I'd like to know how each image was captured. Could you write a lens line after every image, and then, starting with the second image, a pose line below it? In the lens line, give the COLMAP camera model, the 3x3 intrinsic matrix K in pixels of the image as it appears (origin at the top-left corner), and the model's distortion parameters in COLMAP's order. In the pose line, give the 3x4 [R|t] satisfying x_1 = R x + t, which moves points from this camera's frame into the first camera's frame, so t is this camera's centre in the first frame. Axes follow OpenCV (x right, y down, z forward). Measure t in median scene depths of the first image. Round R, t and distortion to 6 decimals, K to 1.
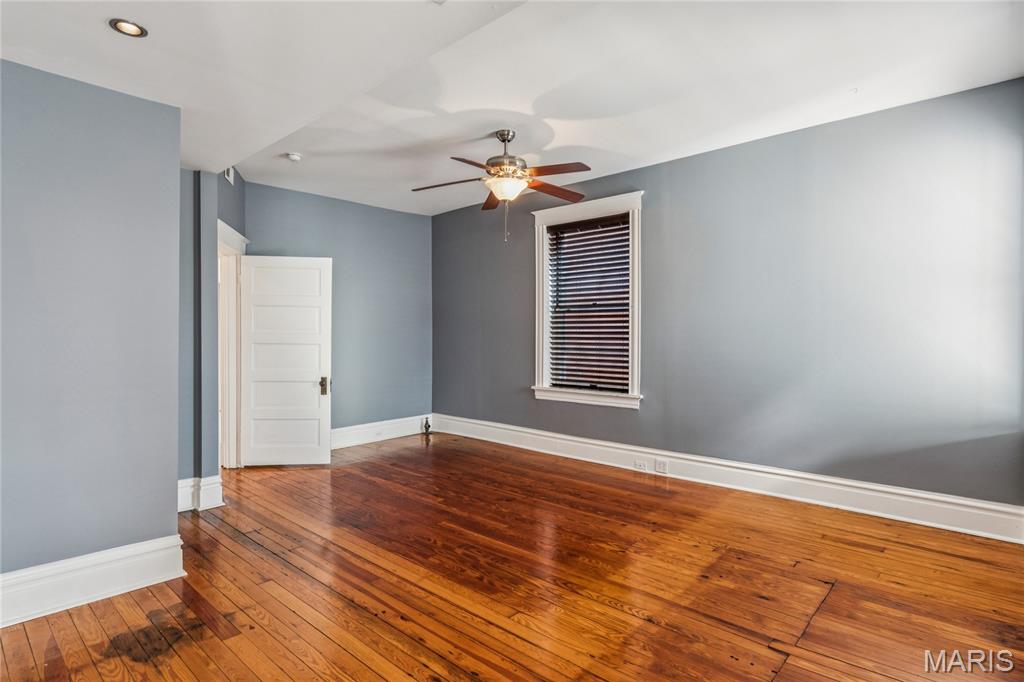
lens RADIAL K [[539.0, 0, 507.6], [0, 539.0, 333.2], [0, 0, 1]] dist [0.002283, 0.000425]
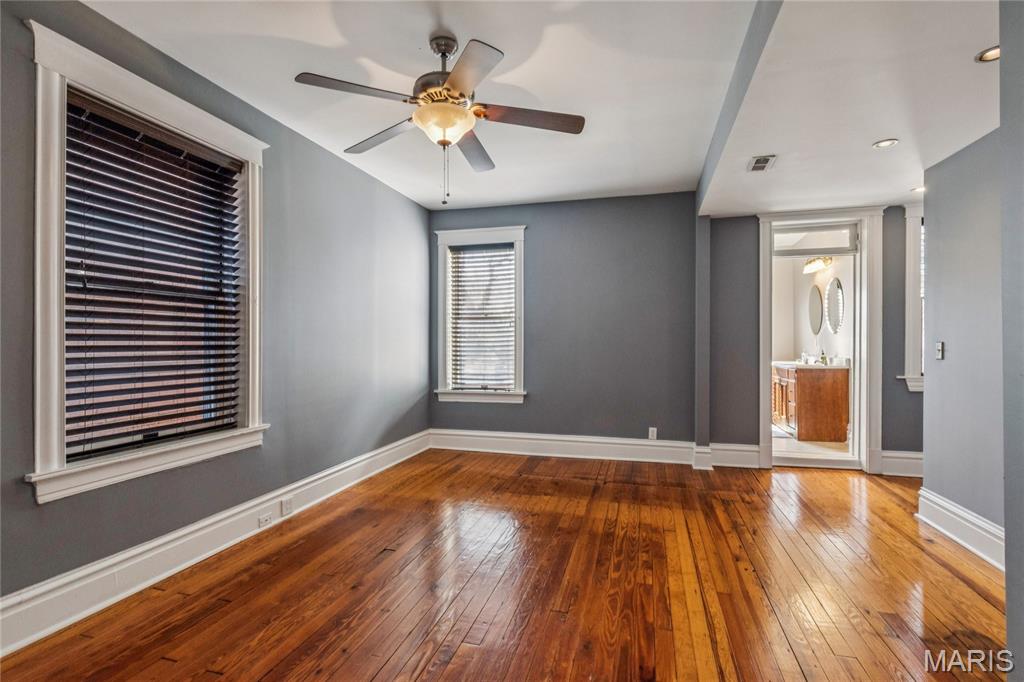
lens RADIAL K [[482.8, 0, 514.6], [0, 482.8, 347.5], [0, 0, 1]] dist [0.000705, -0.000463]
pose [[-0.457273, -0.009150, 0.889279, -0.743687], [-0.000775, 0.999951, 0.009890, 0.007349], [-0.889326, 0.003833, -0.457258, 1.529715]]
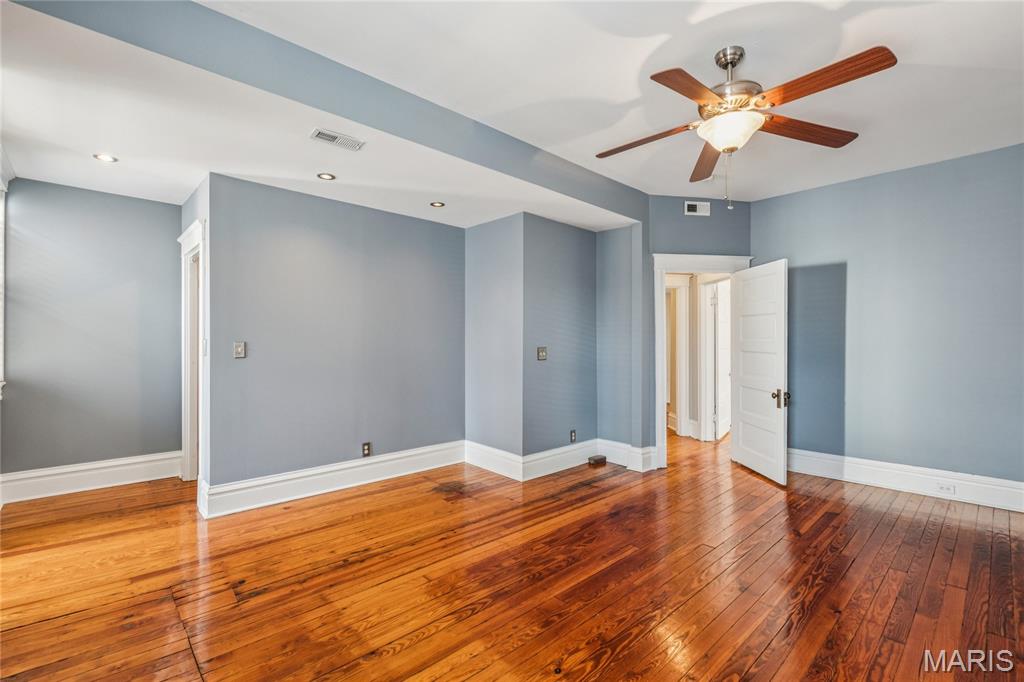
lens RADIAL K [[456.6, 0, 512.0], [0, 456.6, 338.3], [0, 0, 1]] dist [-0.003926, 0.000870]
pose [[-0.082622, -0.006055, -0.996563, 0.769891], [-0.003665, 0.999977, -0.005771, 0.000873], [0.996574, 0.003175, -0.082642, 0.980440]]
